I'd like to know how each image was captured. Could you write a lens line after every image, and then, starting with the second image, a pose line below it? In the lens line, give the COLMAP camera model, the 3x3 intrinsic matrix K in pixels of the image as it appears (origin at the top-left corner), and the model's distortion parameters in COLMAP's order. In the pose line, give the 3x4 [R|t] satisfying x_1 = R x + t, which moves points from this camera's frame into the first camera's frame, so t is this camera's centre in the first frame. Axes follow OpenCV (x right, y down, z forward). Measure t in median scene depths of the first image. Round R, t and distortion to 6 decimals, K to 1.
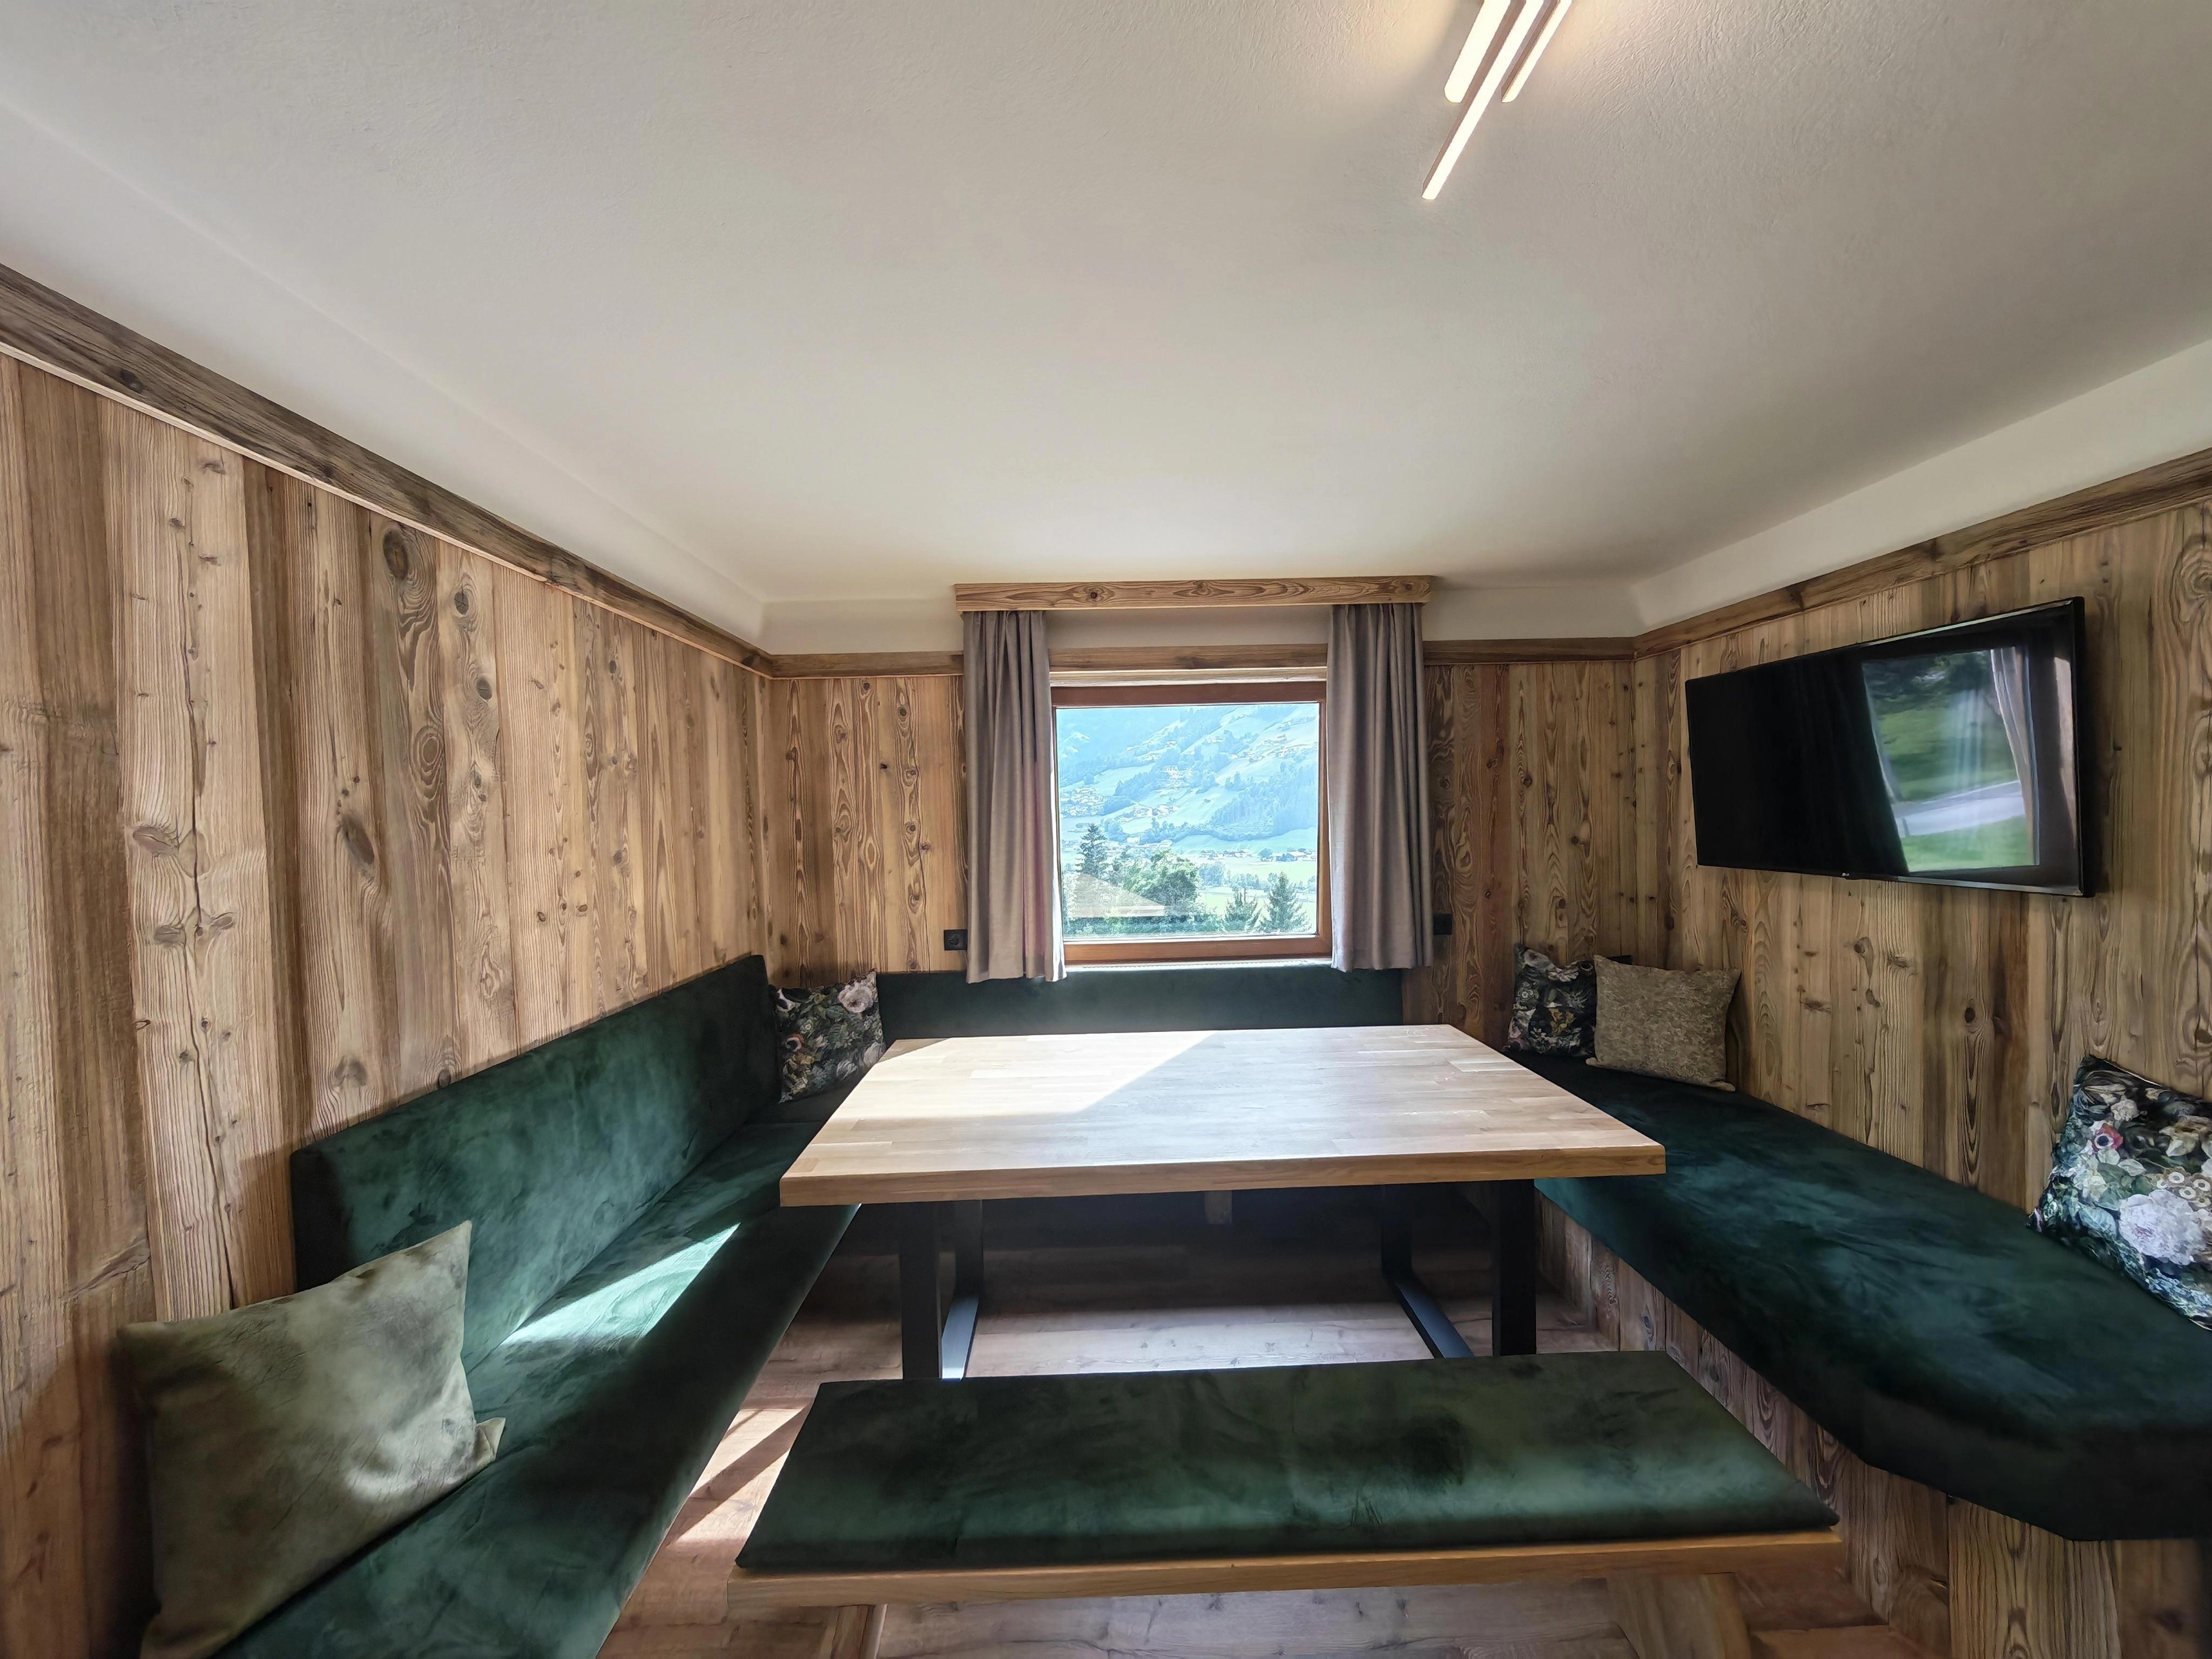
lens RADIAL K [[823.5, 0, 1103.7], [0, 823.5, 835.8], [0, 0, 1]] dist [-0.005199, 0.000618]
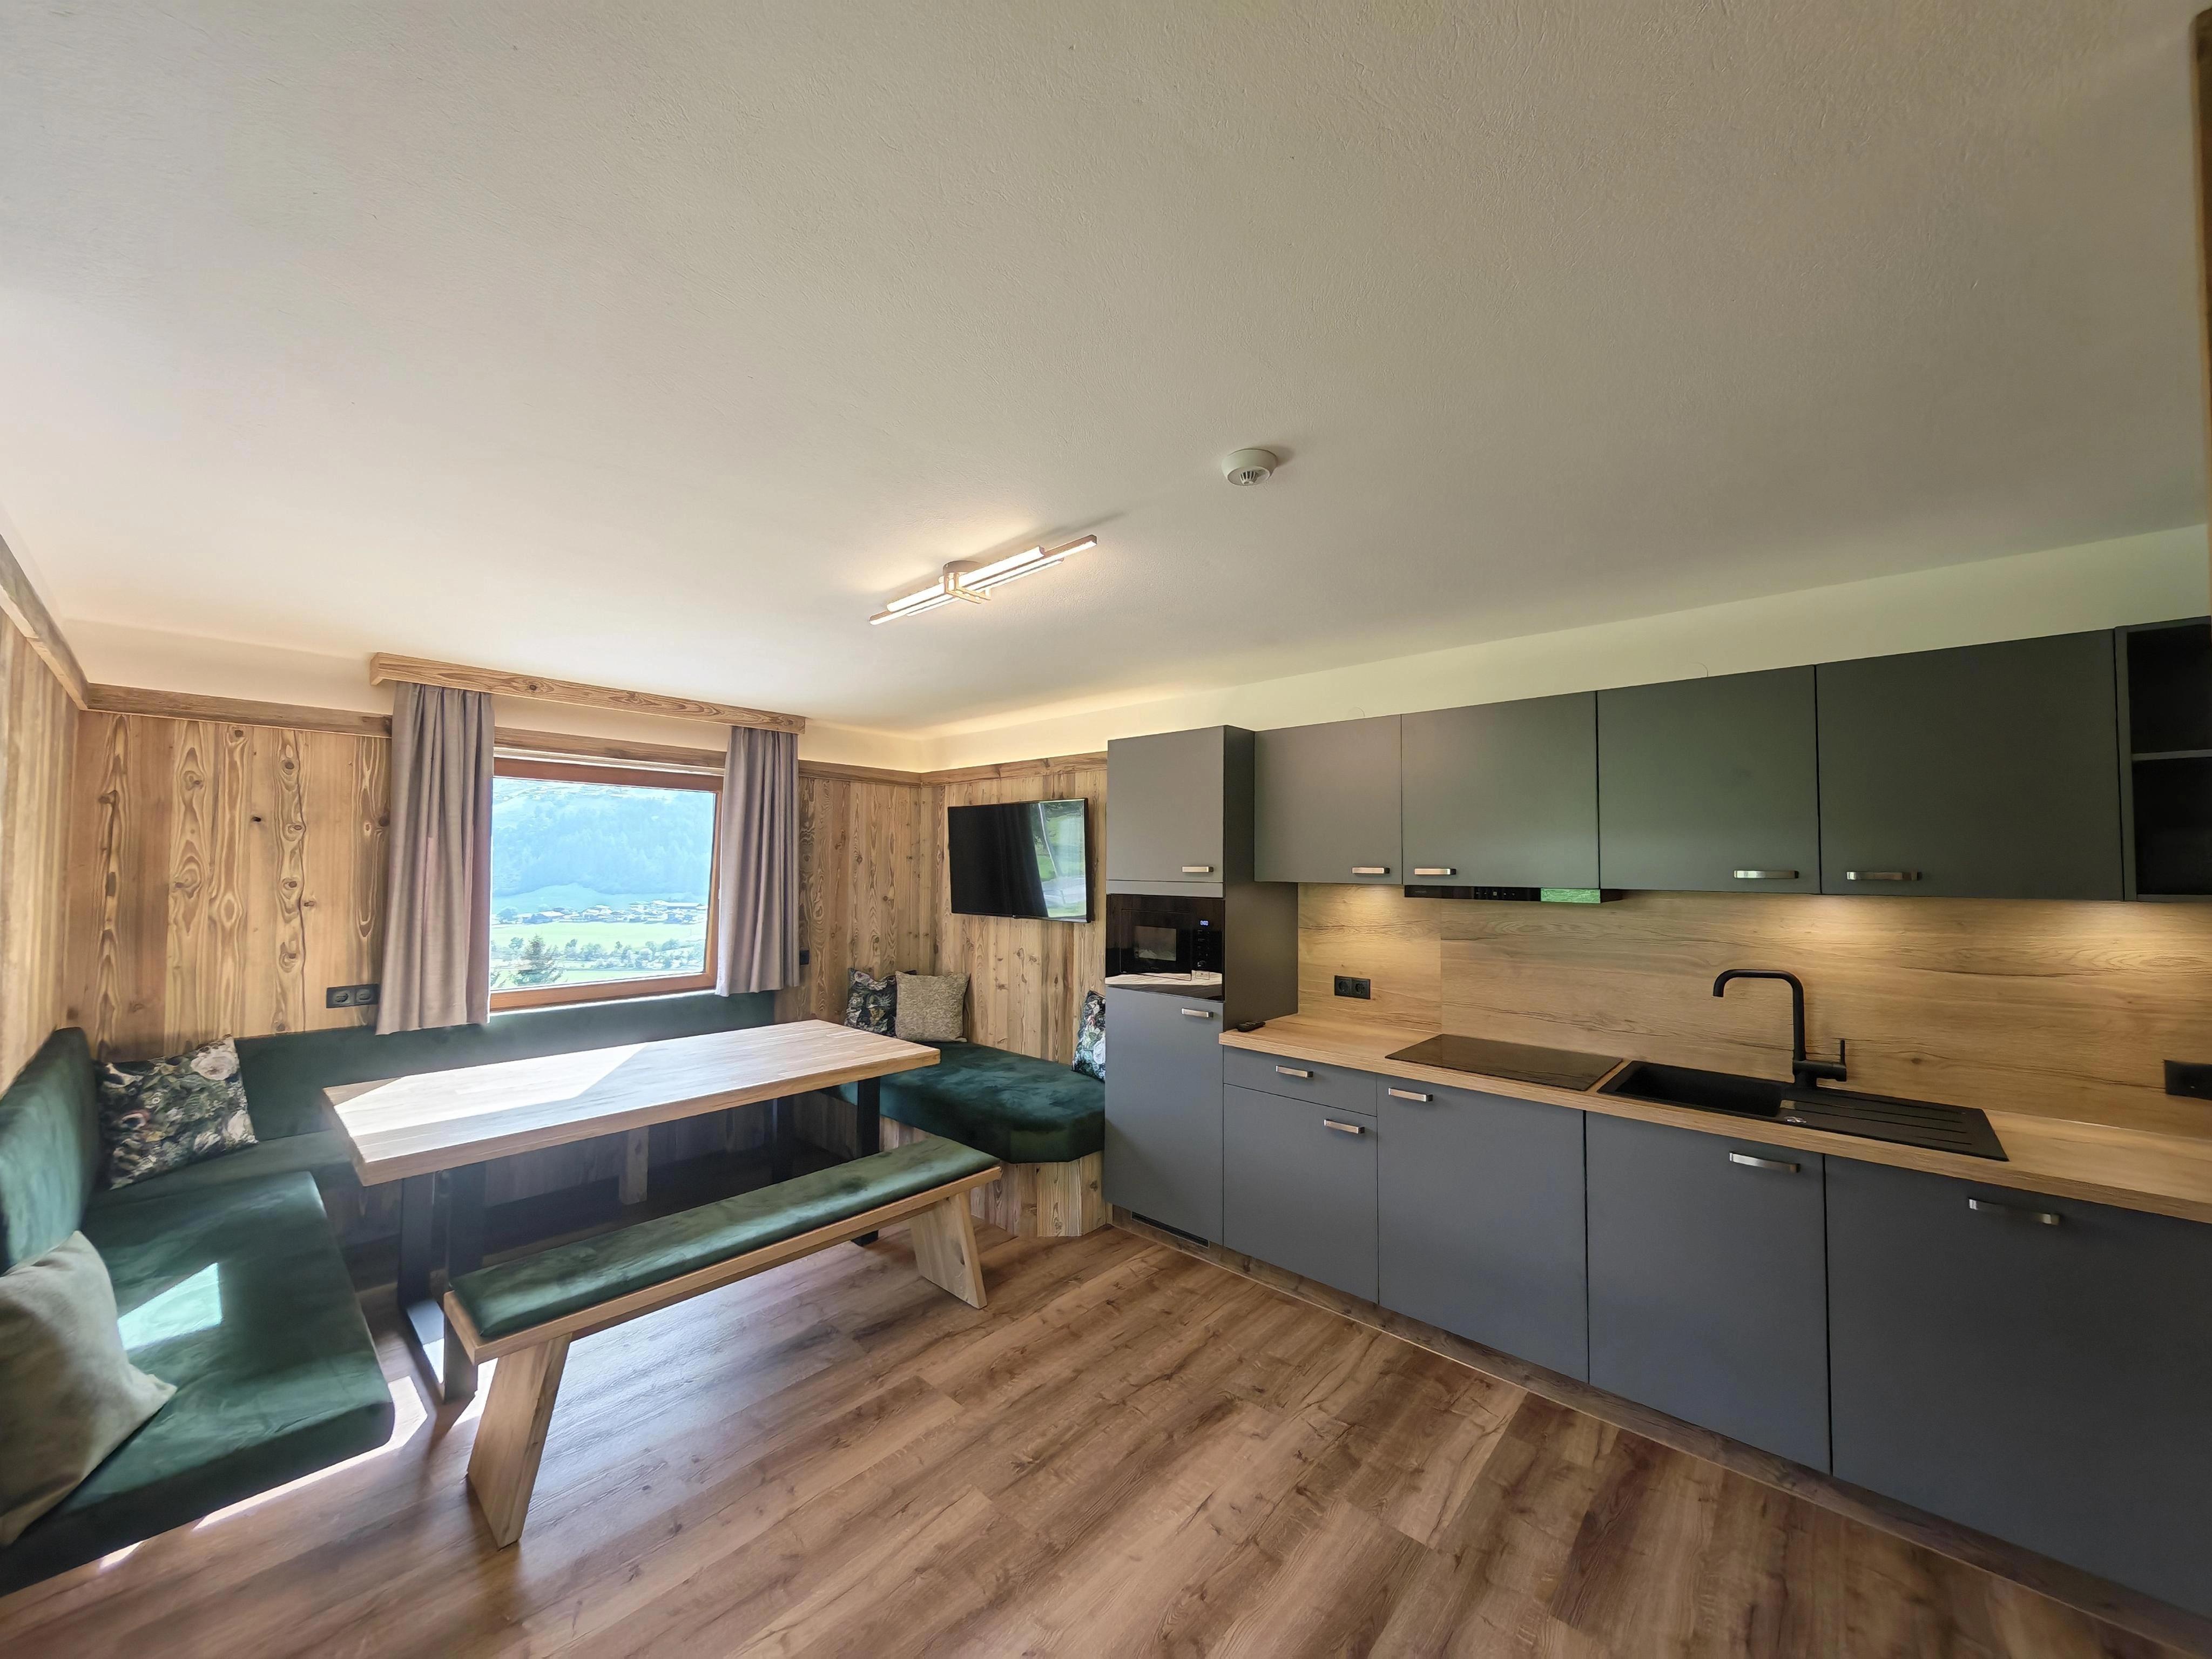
lens RADIAL K [[823.5, 0, 1103.7], [0, 823.5, 834.5], [0, 0, 1]] dist [-0.005199, 0.000618]
pose [[0.681433, 0.059042, 0.729495, -0.403561], [-0.006327, 0.997179, -0.074797, -0.002320], [-0.731853, 0.046354, 0.679884, -0.510372]]
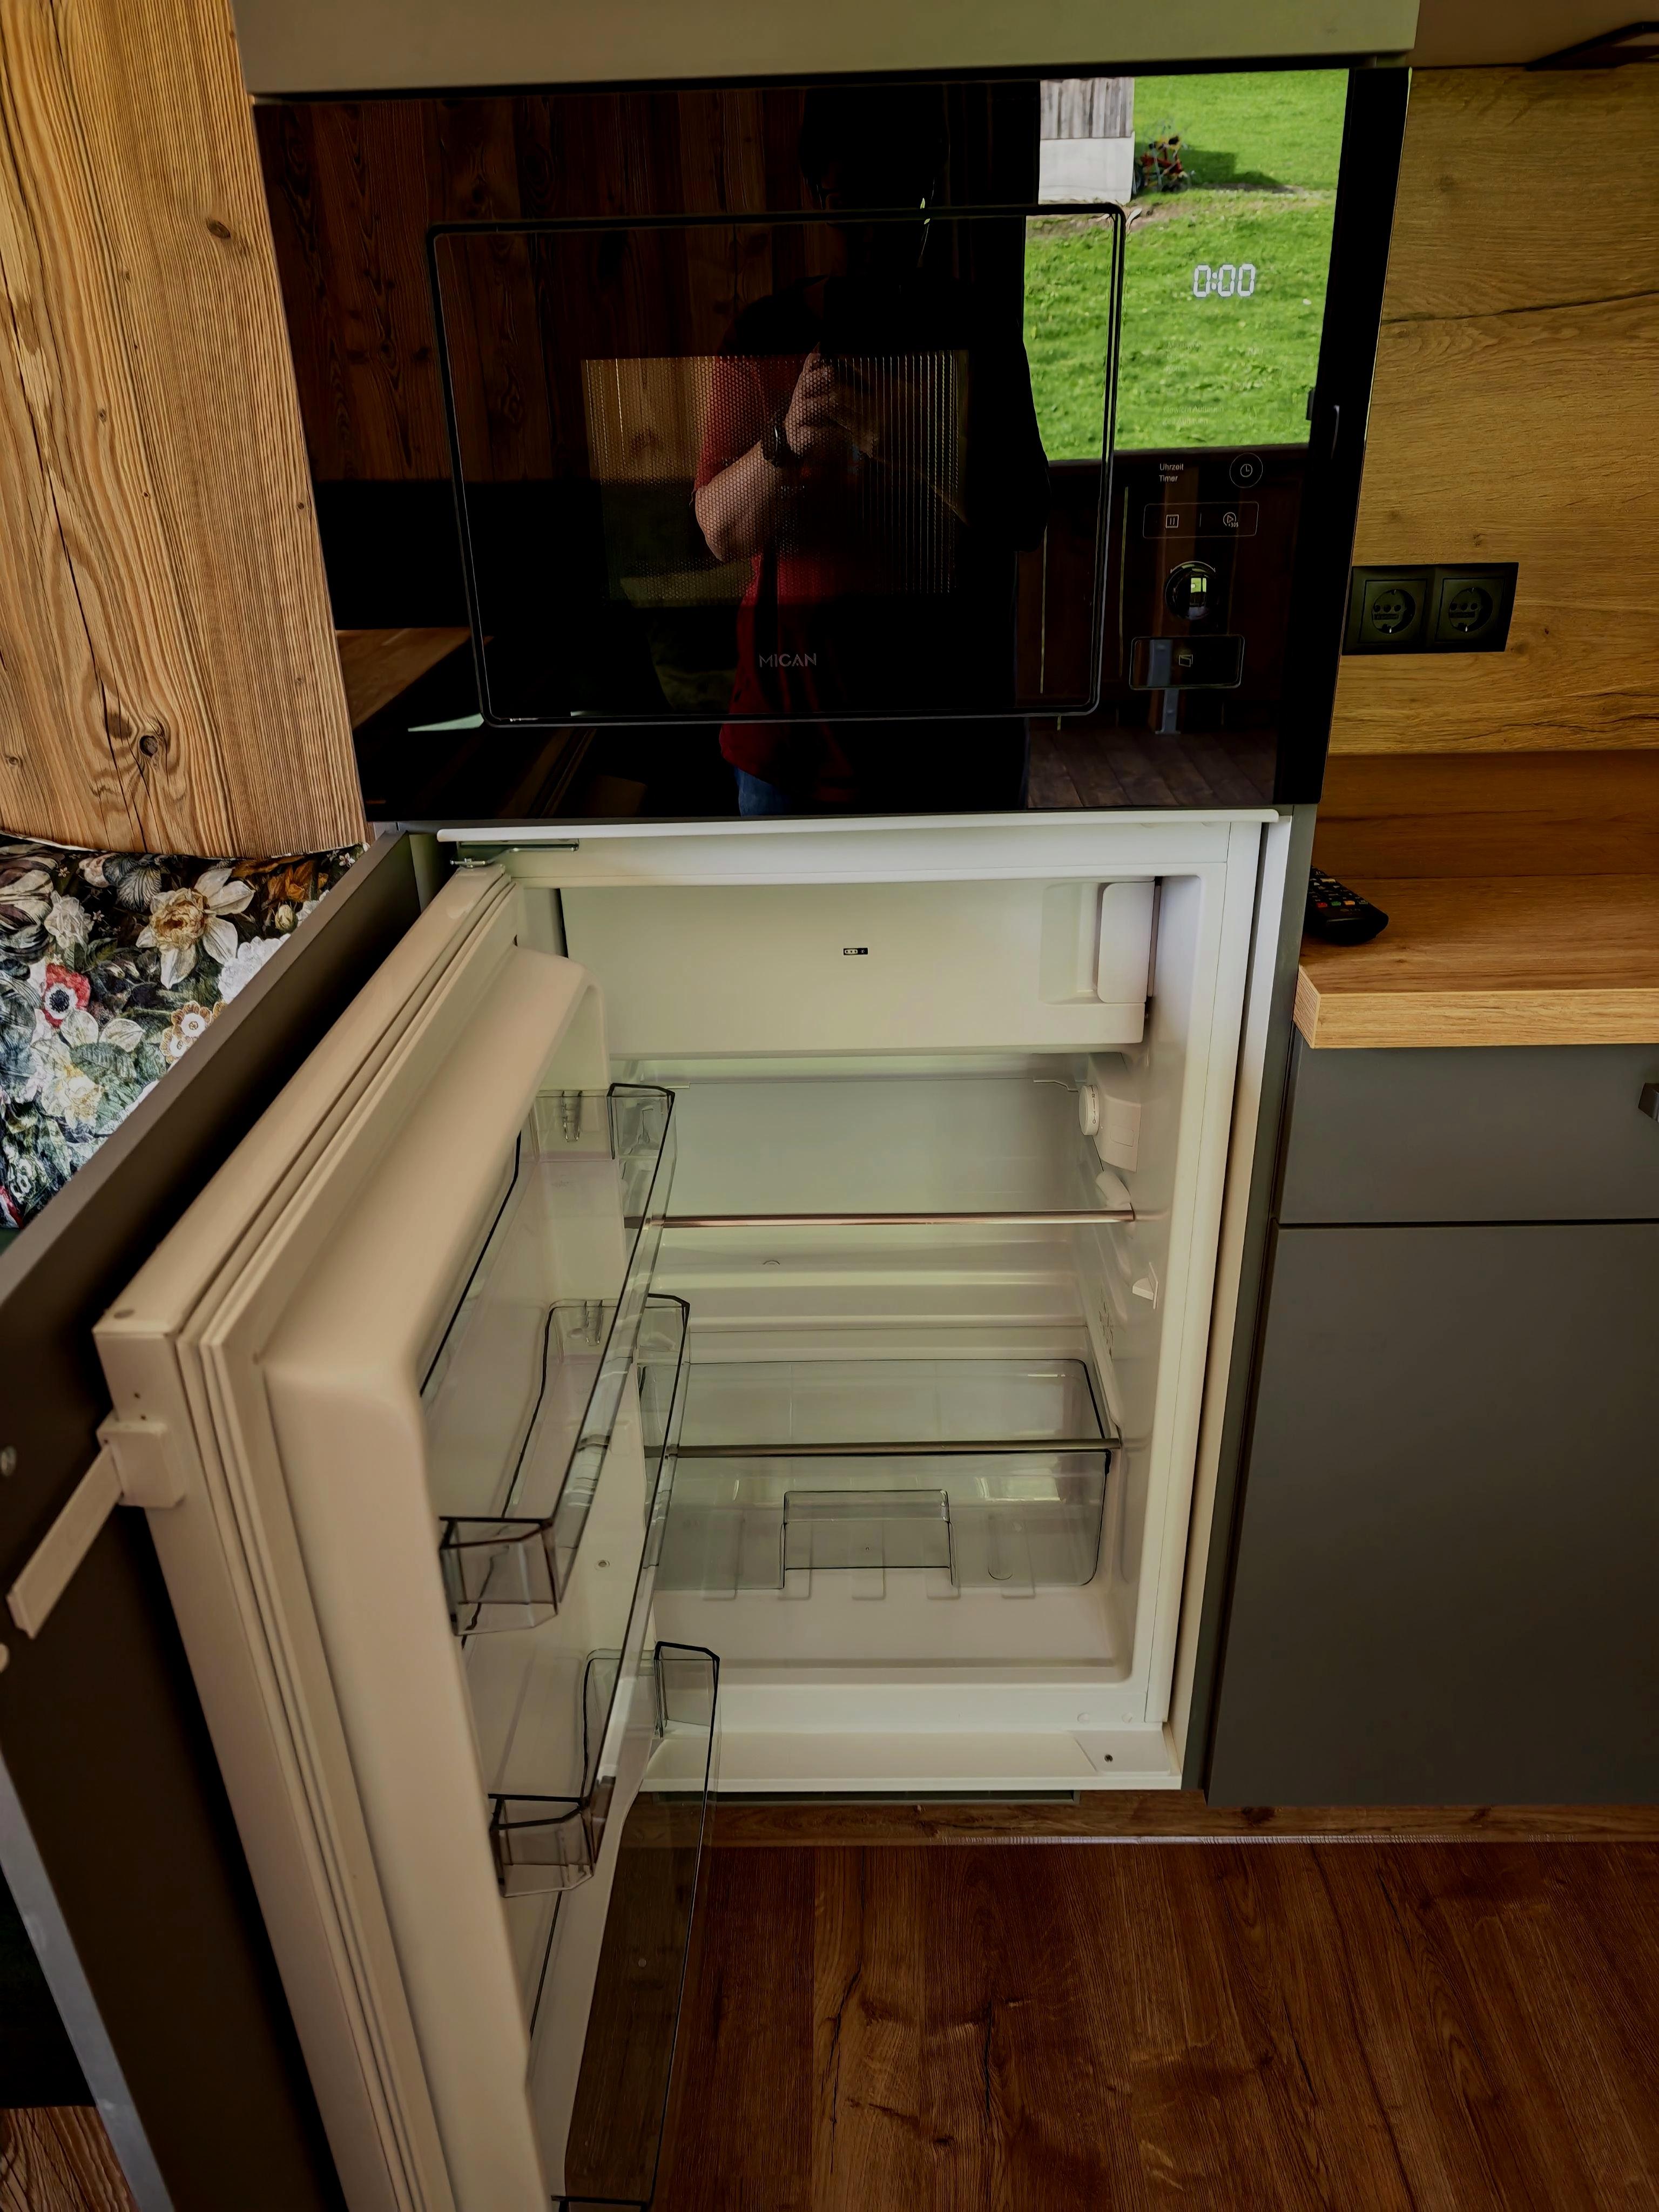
lens RADIAL K [[1524.1, 0, 827.8], [0, 1524.1, 1098.0], [0, 0, 1]] dist [-0.012647, -0.002317]
pose [[0.036251, -0.422145, 0.905803, 0.314500], [0.056720, 0.905807, 0.419877, 0.062934], [-0.997732, 0.036156, 0.056780, 0.373402]]
